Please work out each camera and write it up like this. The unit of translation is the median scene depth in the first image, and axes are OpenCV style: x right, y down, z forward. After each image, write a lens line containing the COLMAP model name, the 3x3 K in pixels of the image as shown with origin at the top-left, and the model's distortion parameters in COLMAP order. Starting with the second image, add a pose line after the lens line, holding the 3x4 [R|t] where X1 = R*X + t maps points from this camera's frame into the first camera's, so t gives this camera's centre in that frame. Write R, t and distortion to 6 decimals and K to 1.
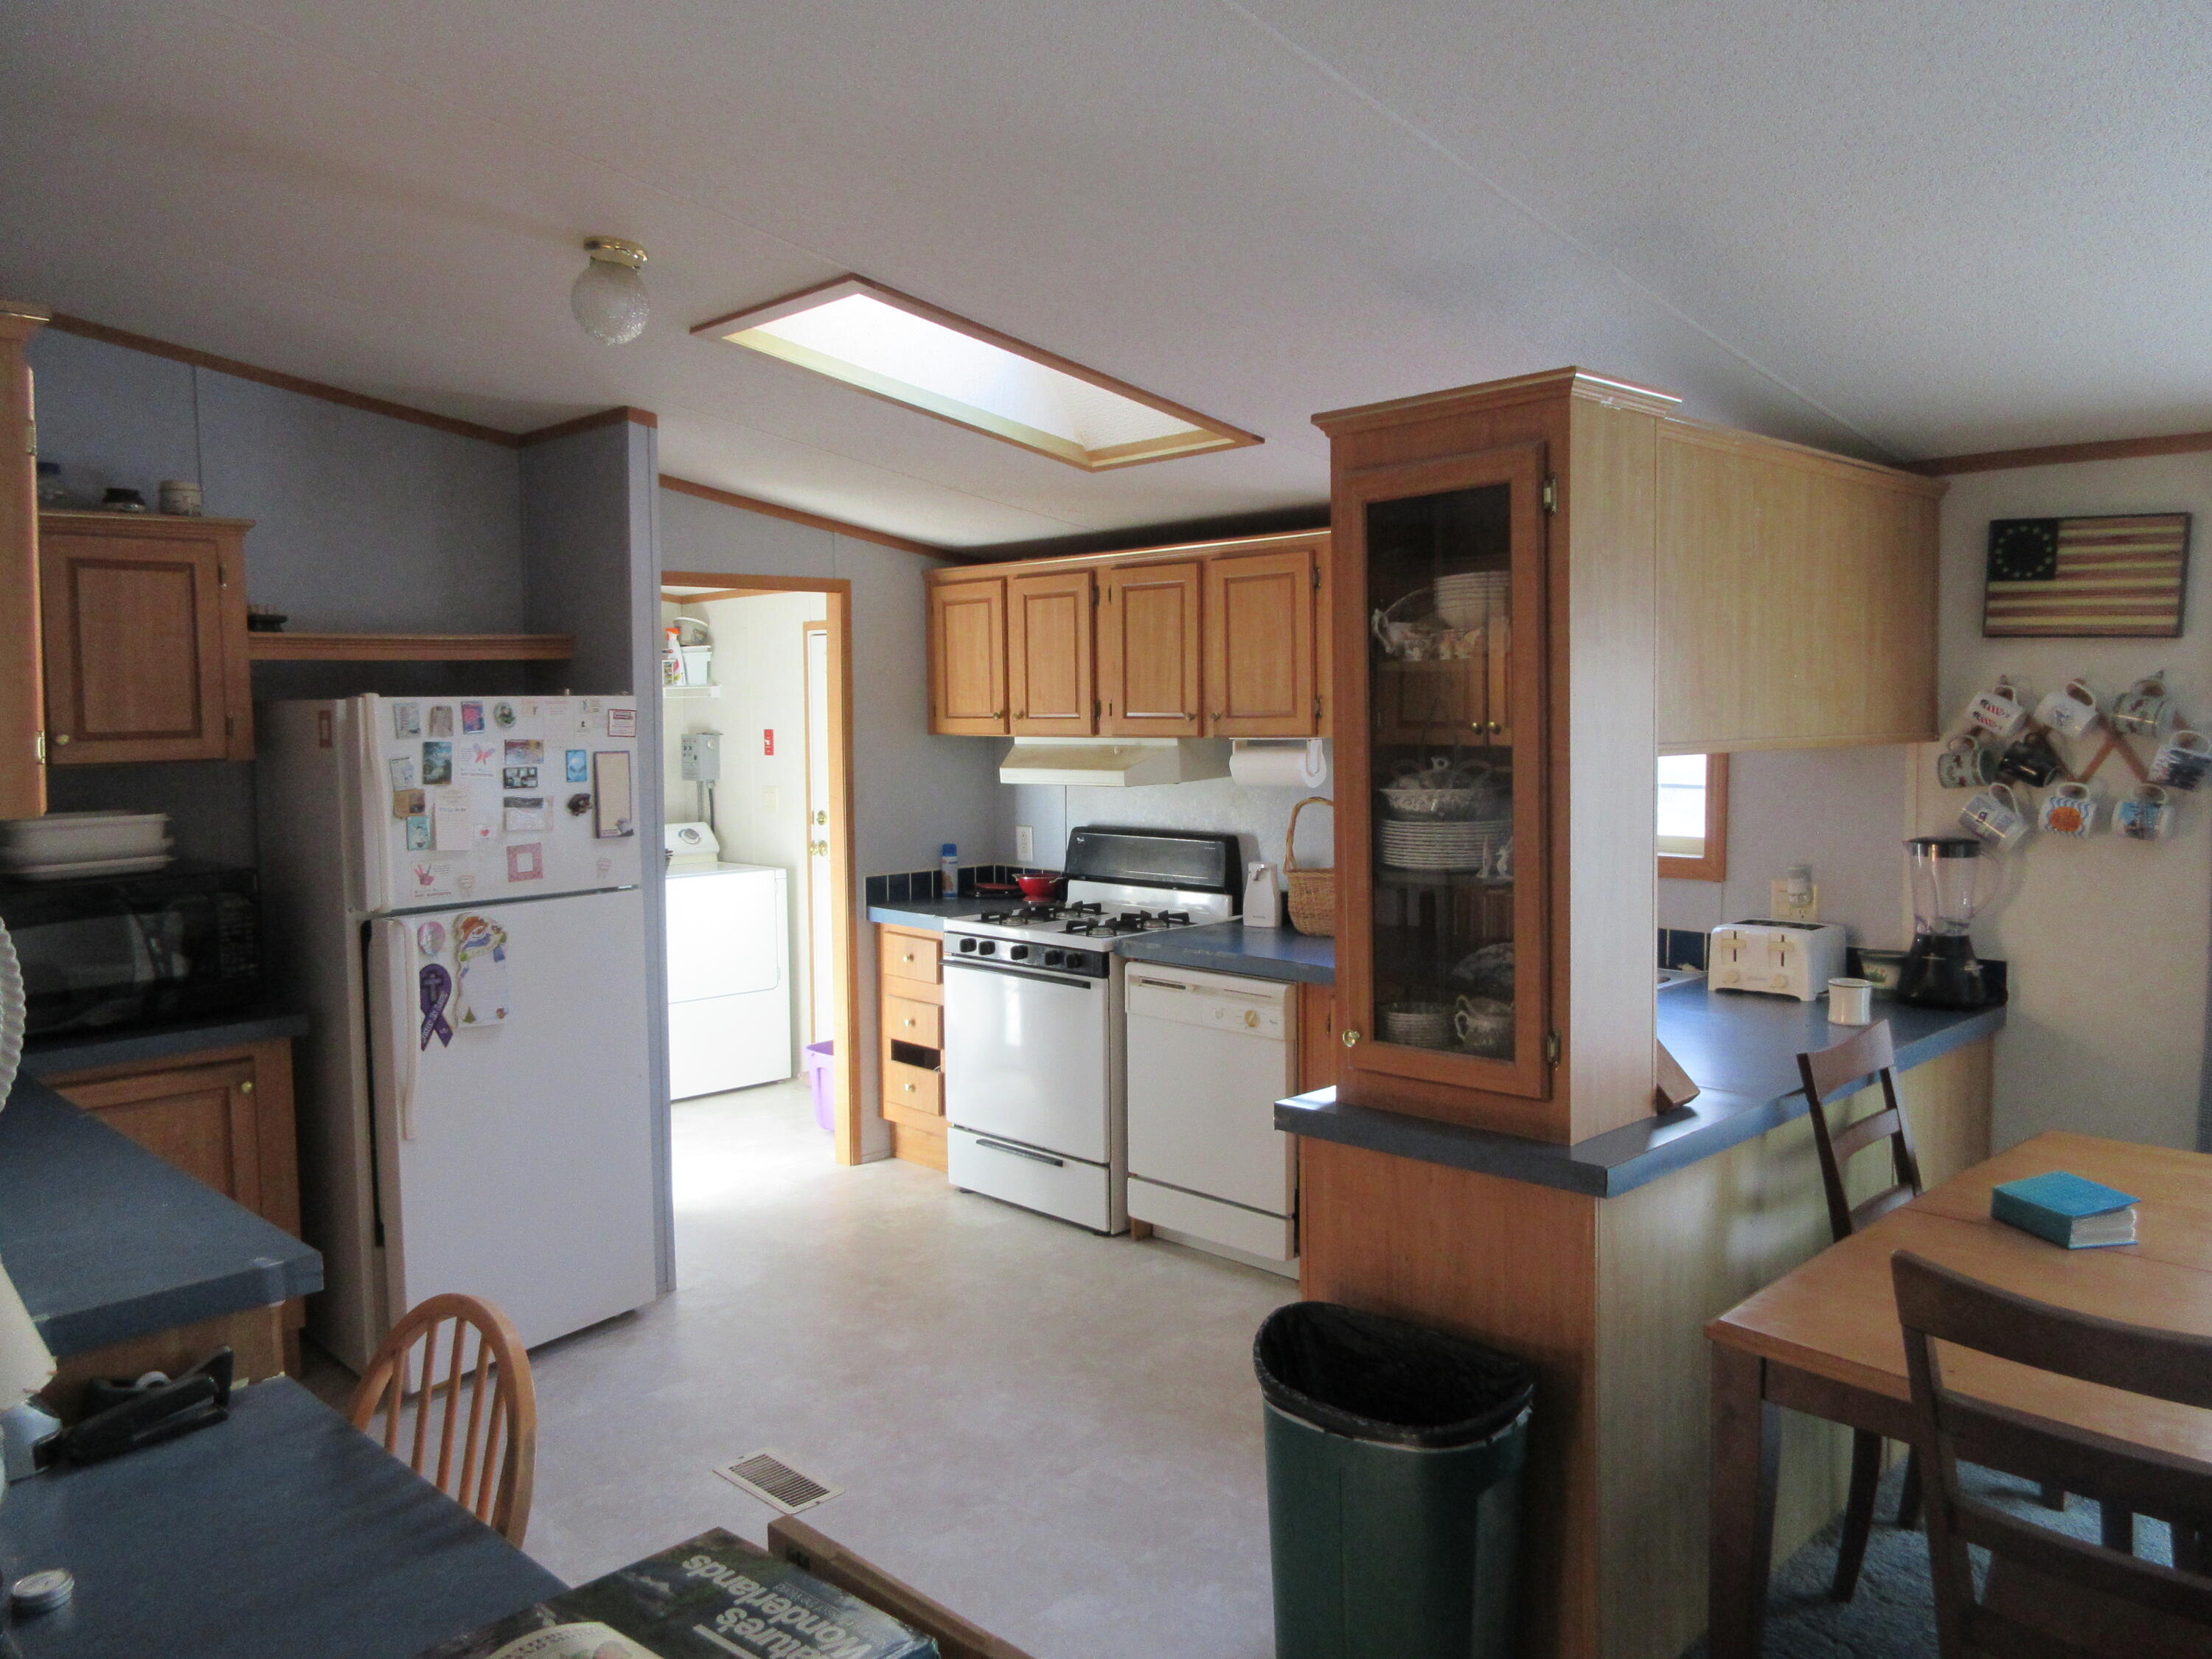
lens RADIAL K [[1646.6, 0, 1108.4], [0, 1646.6, 812.1], [0, 0, 1]] dist [0.003290, -0.004094]
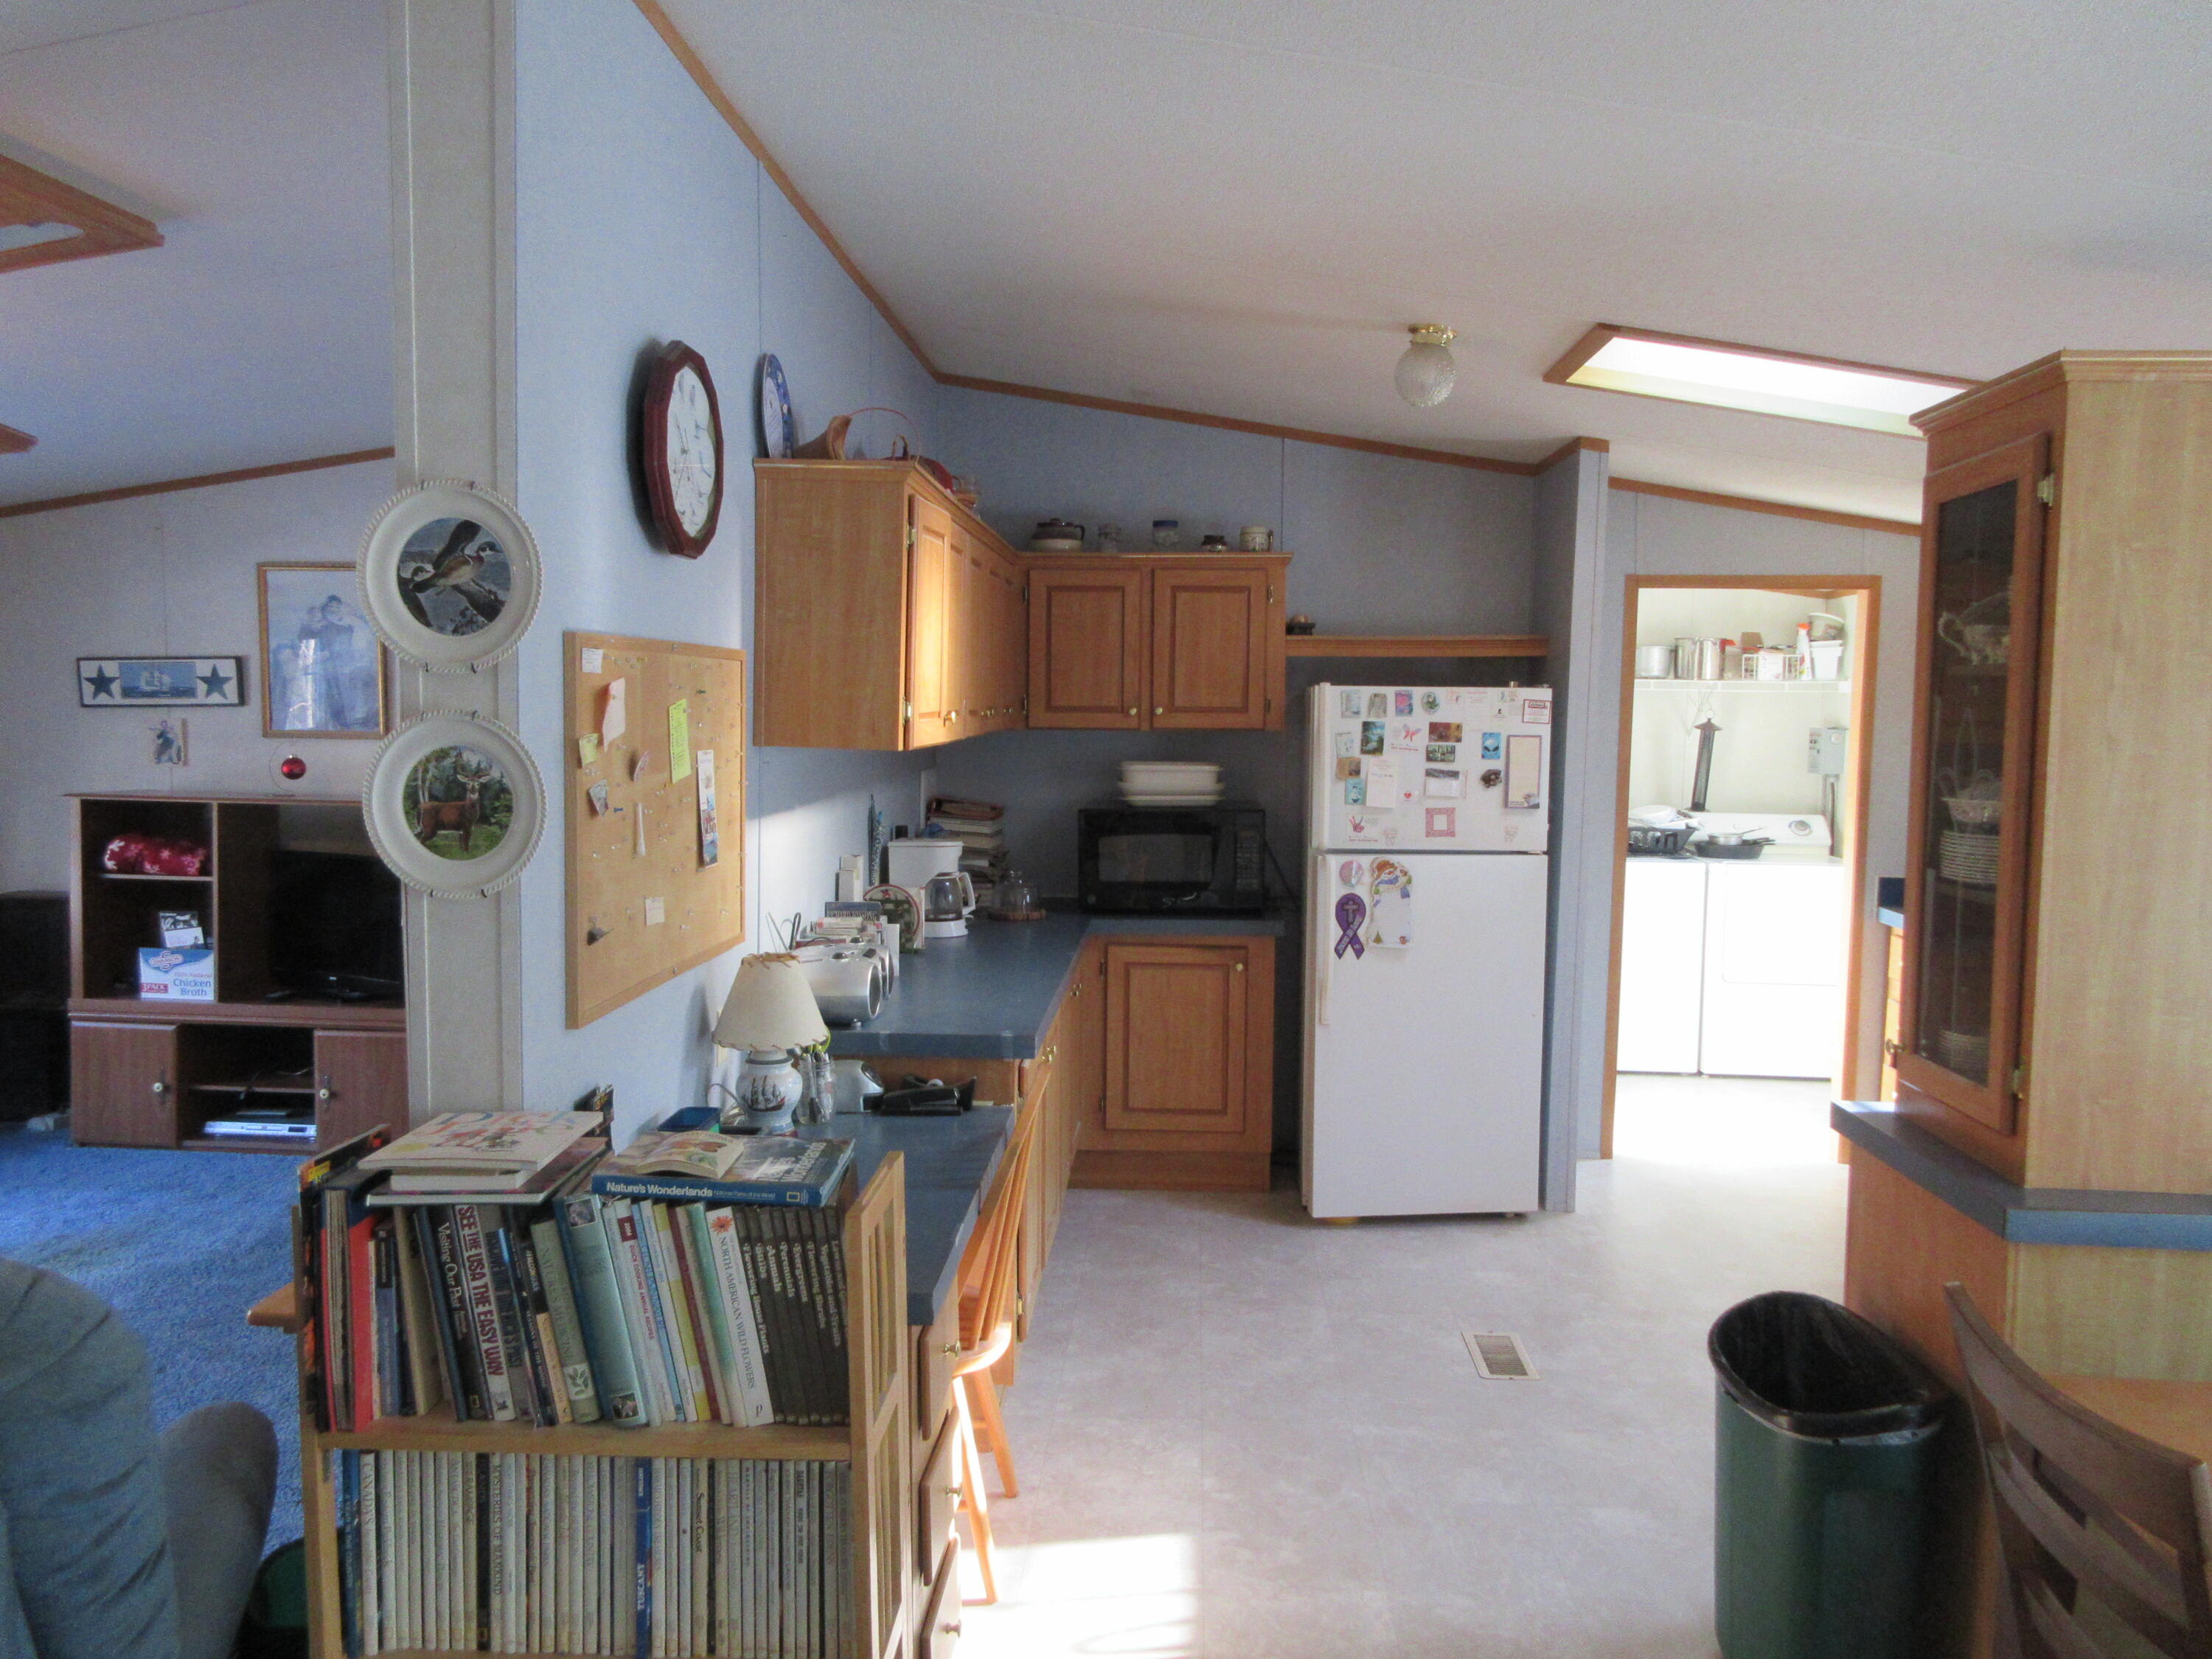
lens RADIAL K [[1646.6, 0, 1104.3], [0, 1646.6, 812.2], [0, 0, 1]] dist [0.003290, -0.004094]
pose [[0.669397, 0.073951, -0.739215, 0.395824], [-0.069560, 0.996901, 0.036739, -0.004739], [0.739641, 0.026827, 0.672467, -0.011028]]
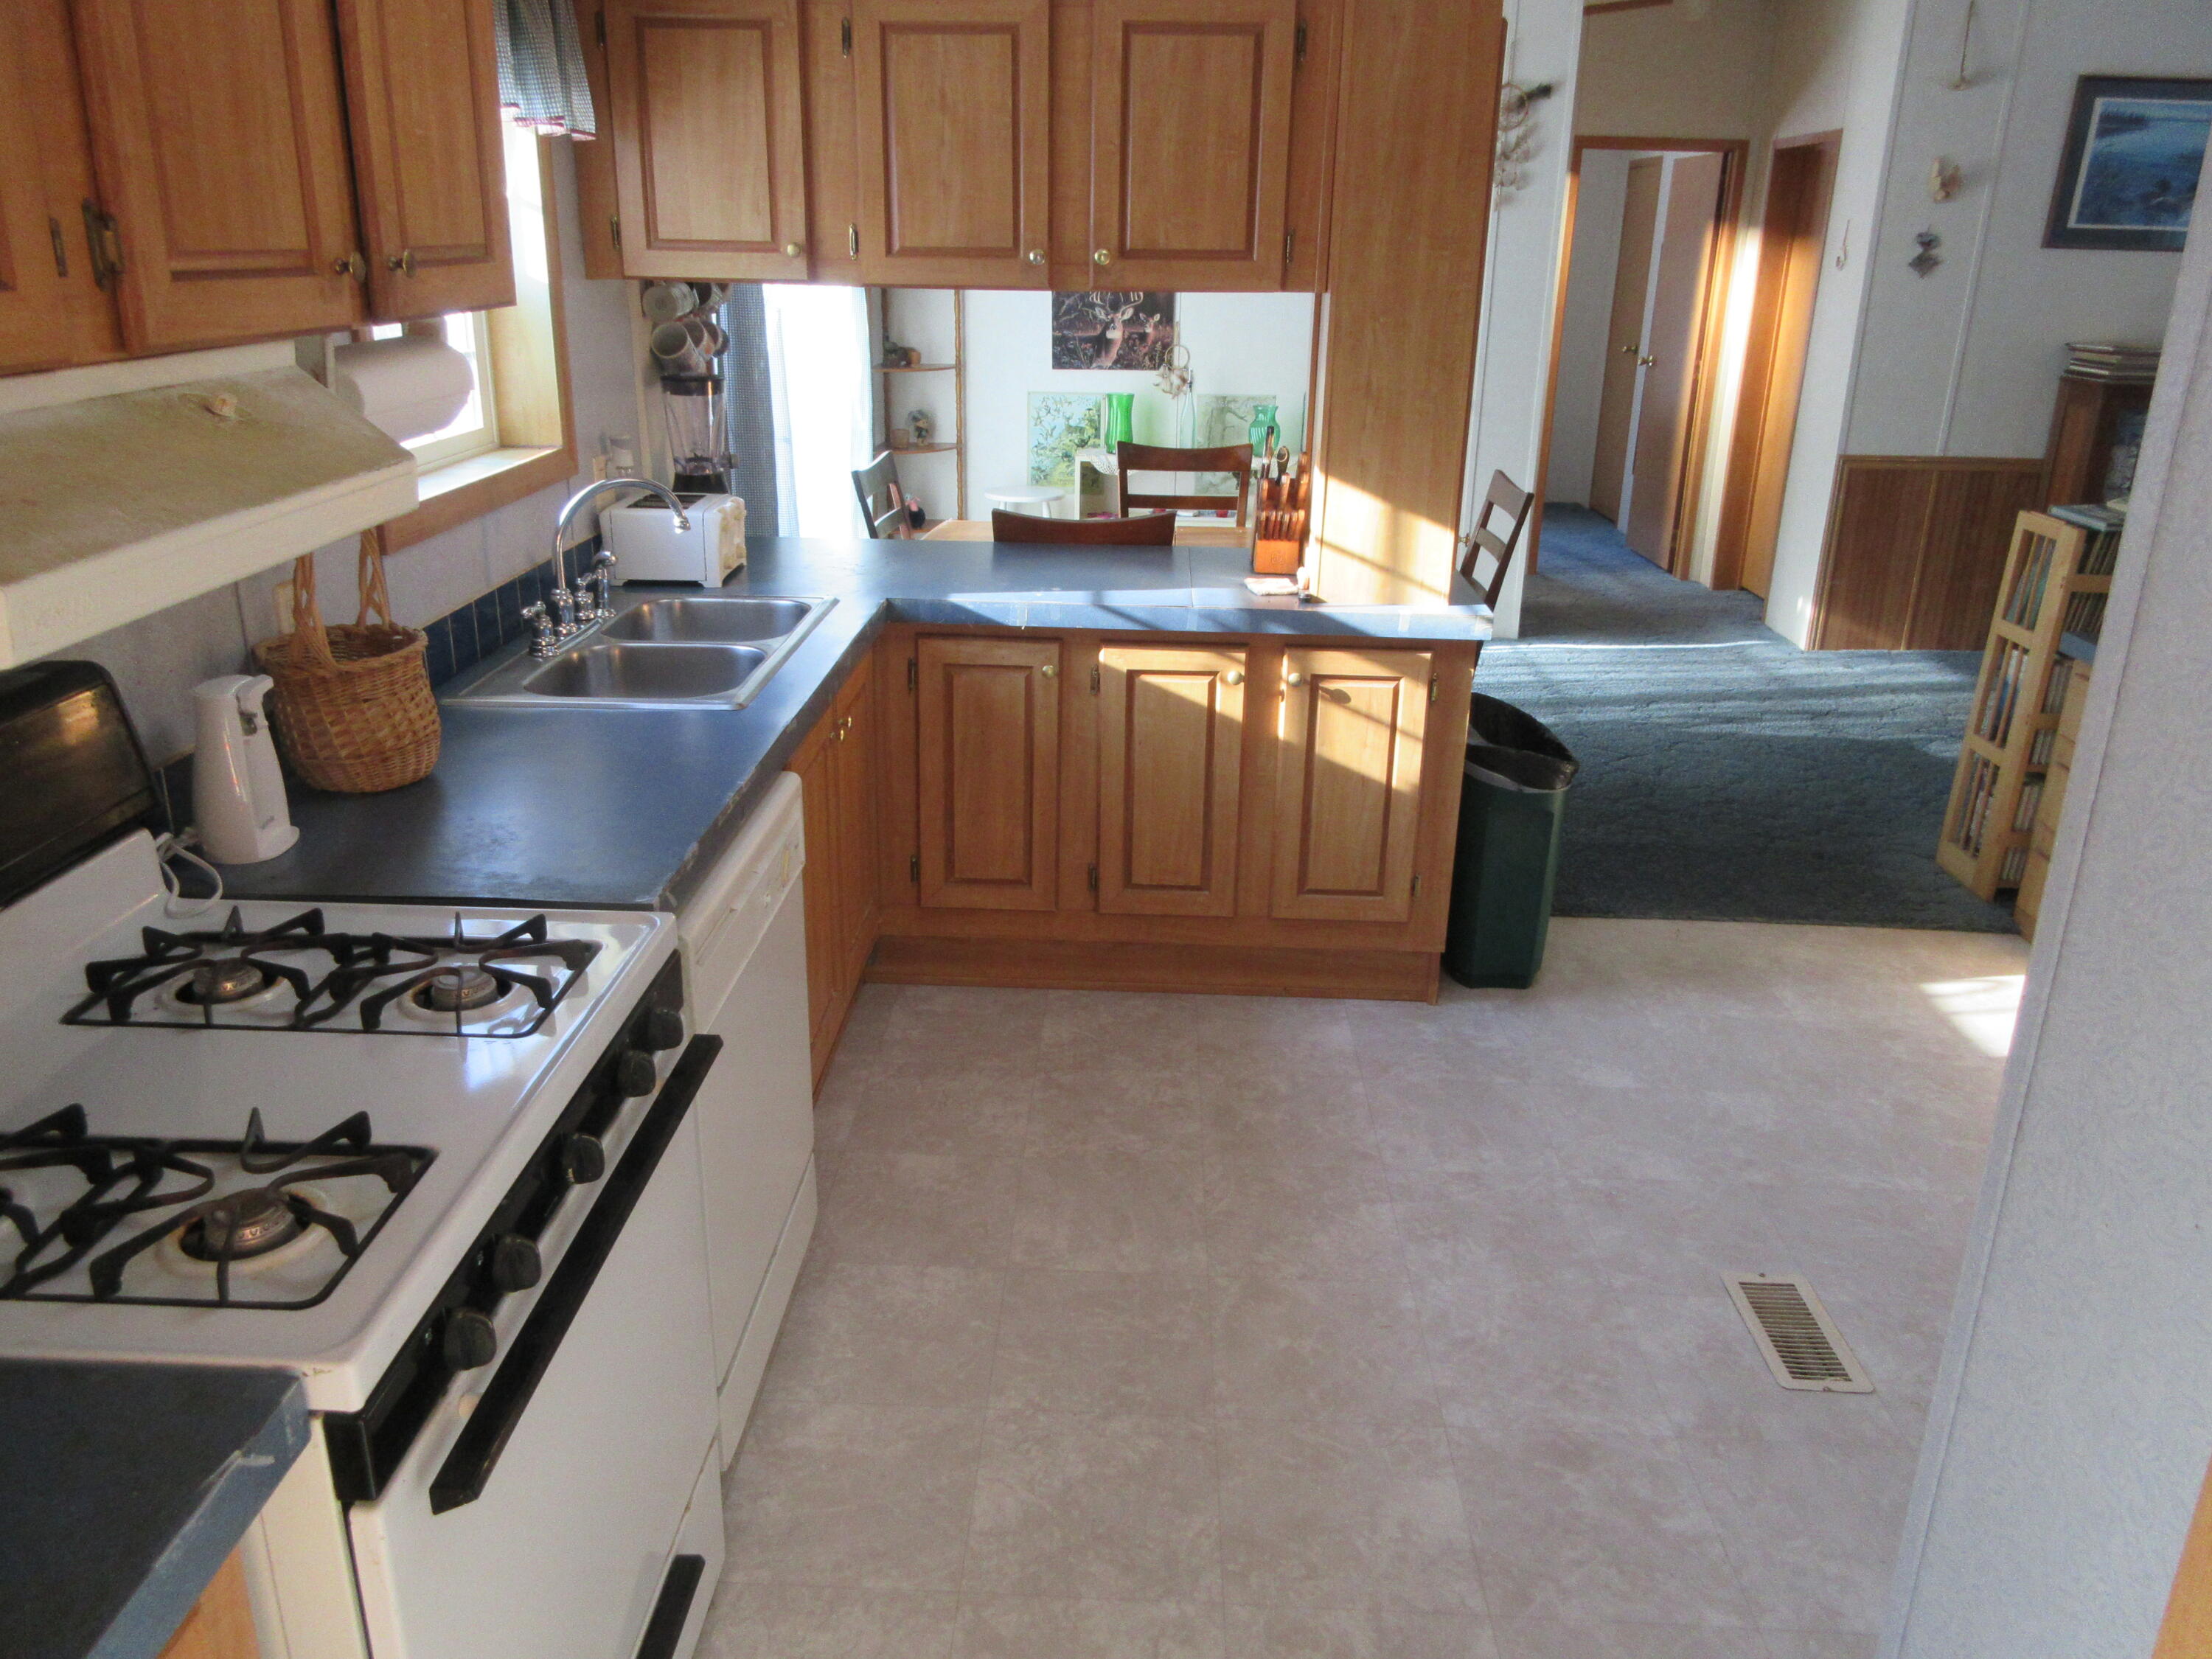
lens RADIAL K [[1646.6, 0, 1092.2], [0, 1646.6, 824.4], [0, 0, 1]] dist [0.003290, -0.004094]
pose [[-0.683624, -0.255850, 0.683519, -0.381897], [0.036365, 0.923436, 0.382025, -0.101885], [-0.728928, 0.286018, -0.621979, 1.434343]]
